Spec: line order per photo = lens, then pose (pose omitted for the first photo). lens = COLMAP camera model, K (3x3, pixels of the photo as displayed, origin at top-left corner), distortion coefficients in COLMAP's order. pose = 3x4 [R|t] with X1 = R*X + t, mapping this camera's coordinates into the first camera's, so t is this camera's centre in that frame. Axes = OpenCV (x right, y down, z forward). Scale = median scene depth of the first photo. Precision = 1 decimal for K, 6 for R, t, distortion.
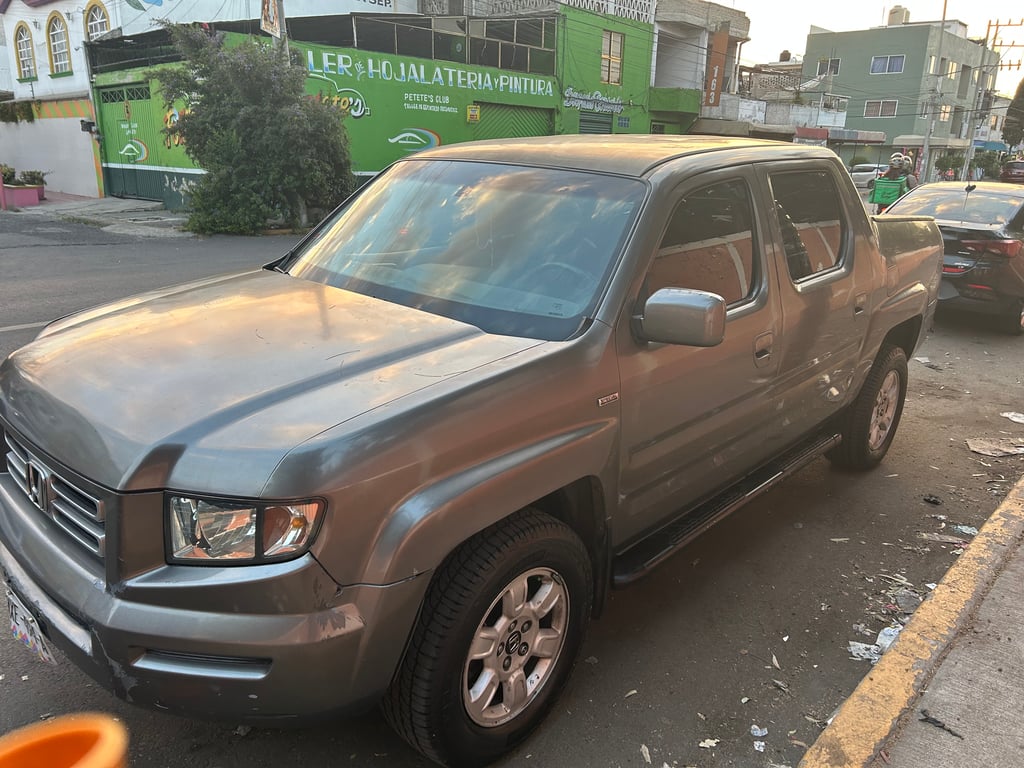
lens RADIAL K [[779.1, 0, 522.6], [0, 779.1, 382.9], [0, 0, 1]] dist [0.048661, -0.054128]
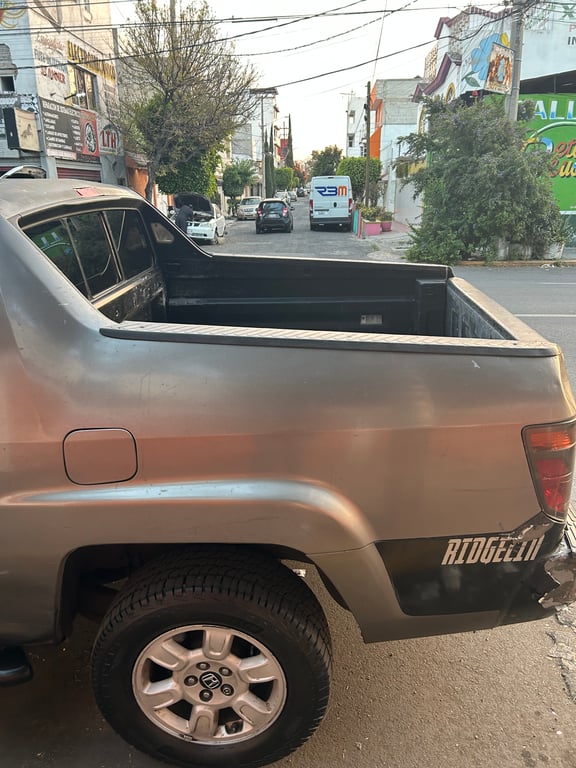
lens RADIAL K [[584.3, 0, 295.9], [0, 584.3, 384.0], [0, 0, 1]] dist [0.048661, -0.054128]
pose [[0.637001, 0.221338, -0.738403, 0.216191], [-0.203877, 0.972156, 0.115527, -0.063819], [0.743414, 0.076952, 0.664390, 0.225599]]
